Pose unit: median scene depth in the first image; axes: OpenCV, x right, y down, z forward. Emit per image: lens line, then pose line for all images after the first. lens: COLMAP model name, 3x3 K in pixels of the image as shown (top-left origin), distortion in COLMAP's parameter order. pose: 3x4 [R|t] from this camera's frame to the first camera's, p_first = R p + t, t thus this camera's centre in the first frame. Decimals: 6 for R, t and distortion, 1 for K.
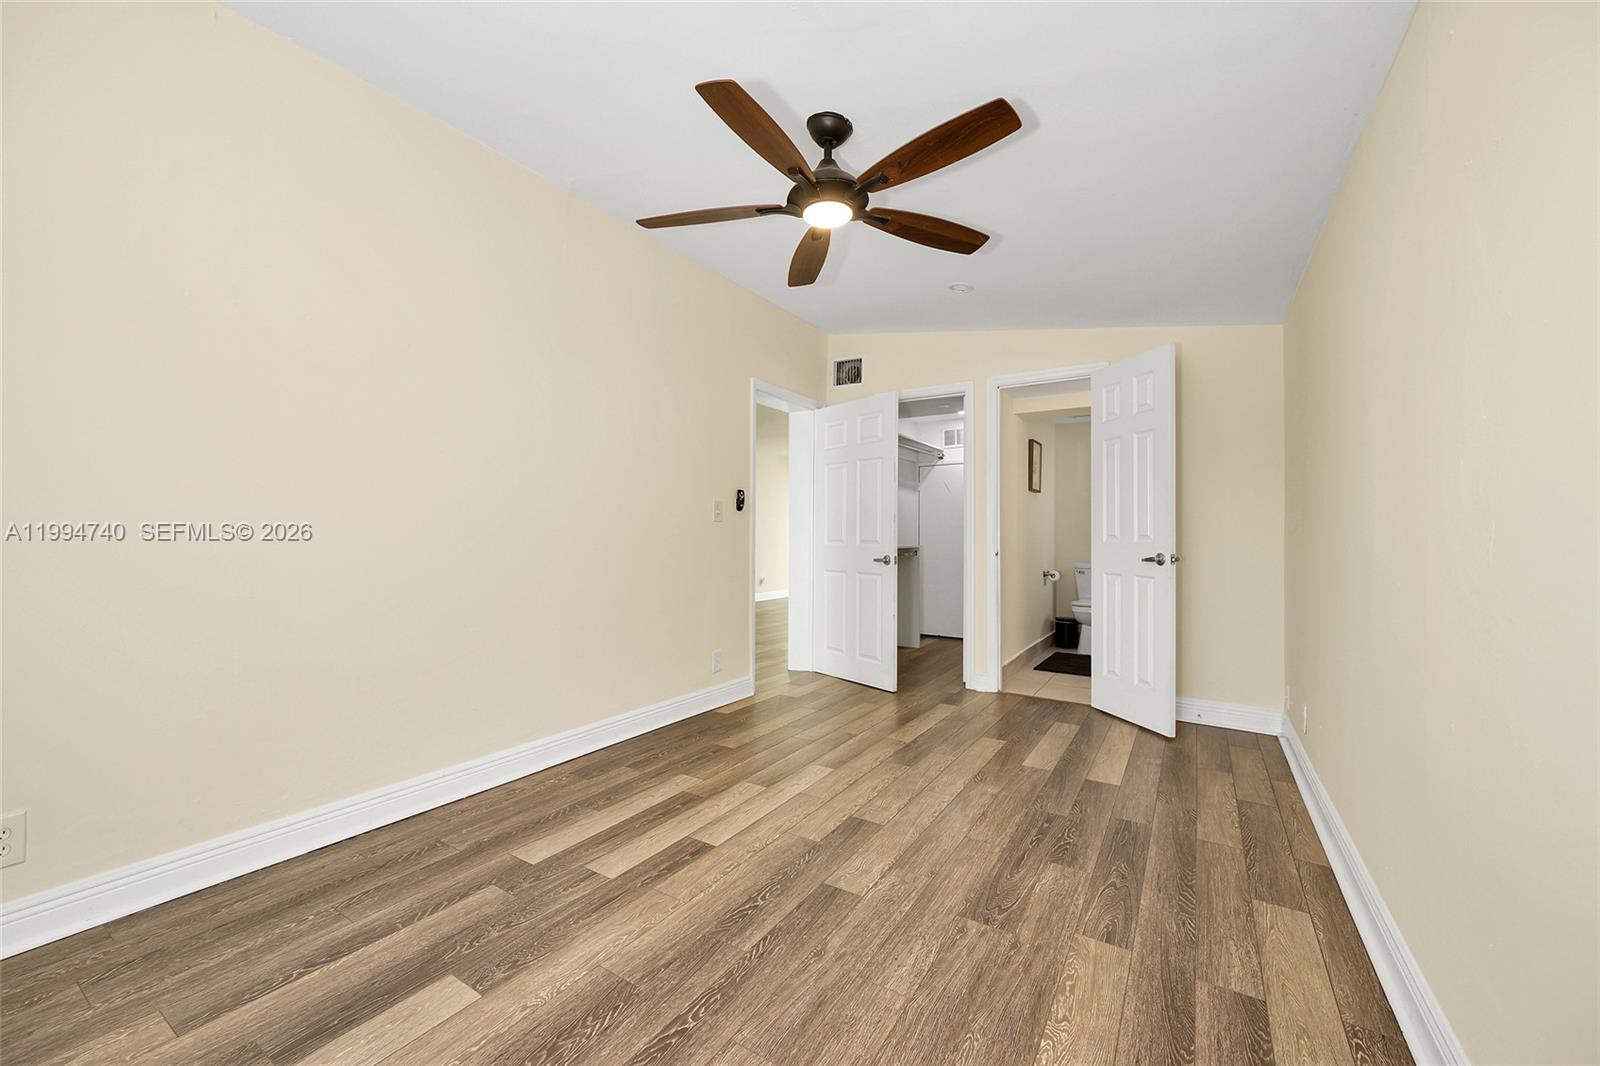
lens RADIAL K [[643.2, 0, 800.0], [0, 643.2, 533.0], [0, 0, 1]] dist [-0.001519, 0.000003]
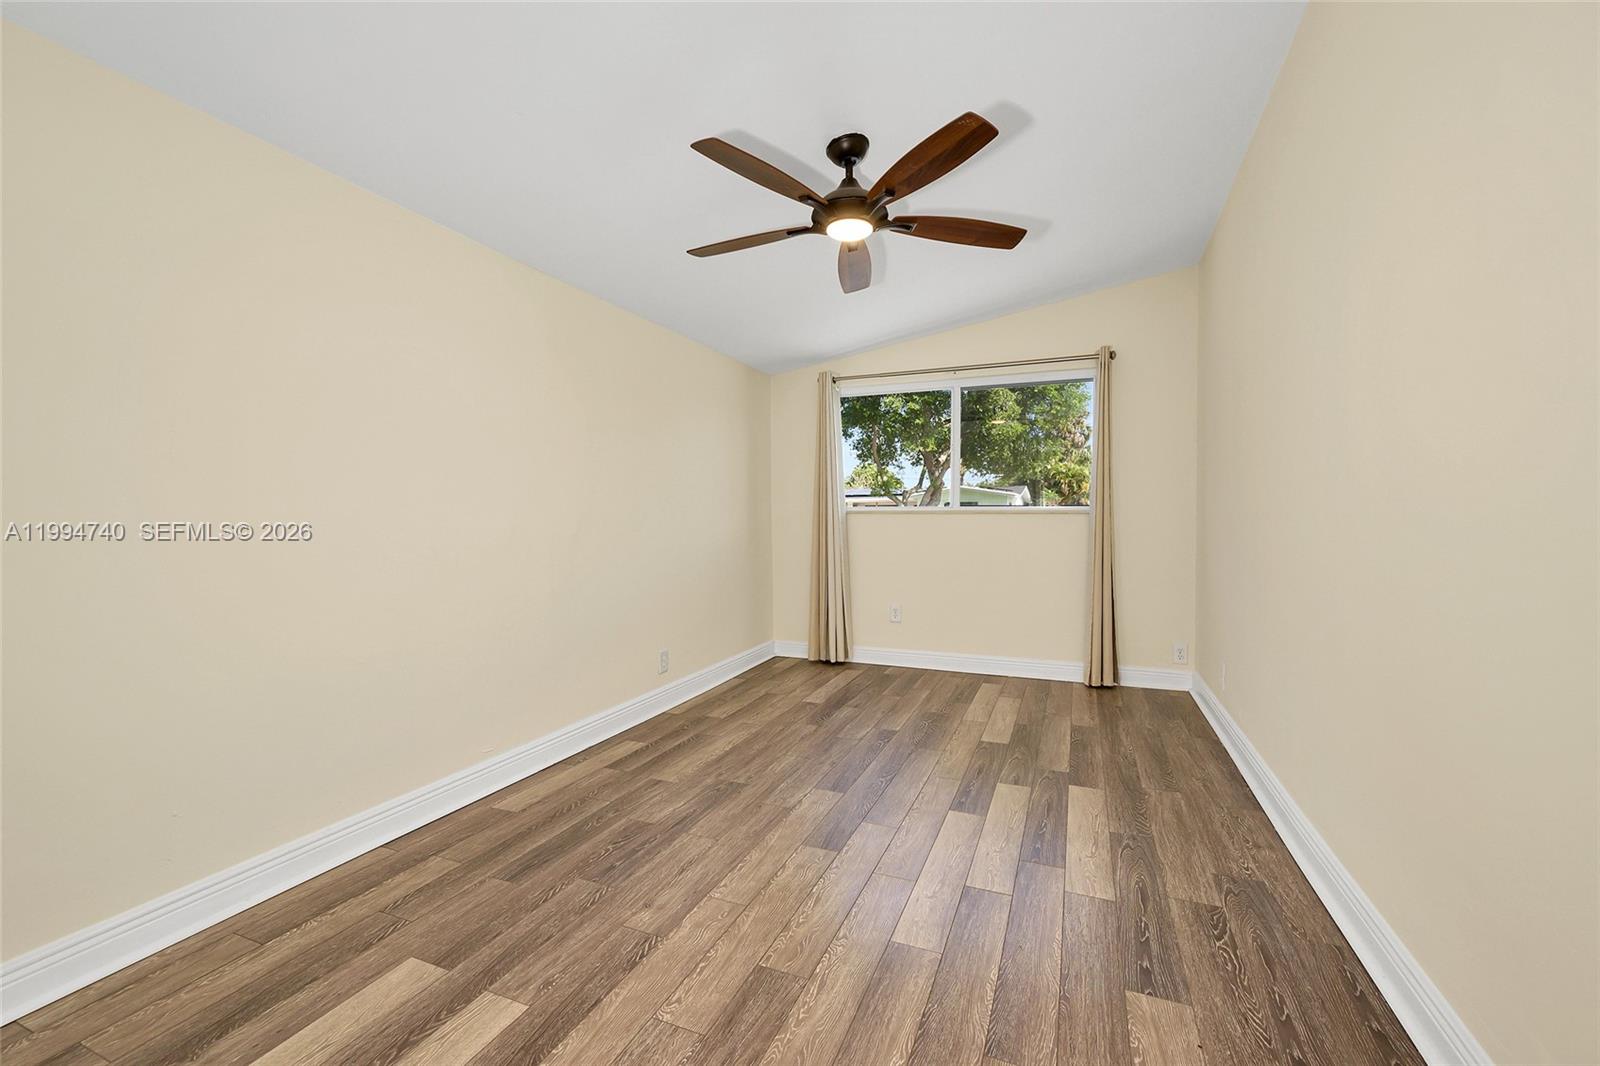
lens RADIAL K [[643.2, 0, 800.0], [0, 643.2, 533.0], [0, 0, 1]] dist [-0.001519, 0.000003]
pose [[-0.988548, 0.004501, -0.150842, 0.283864], [0.002142, 0.999873, 0.015794, -0.008447], [0.150894, 0.015290, -0.988432, 2.005911]]
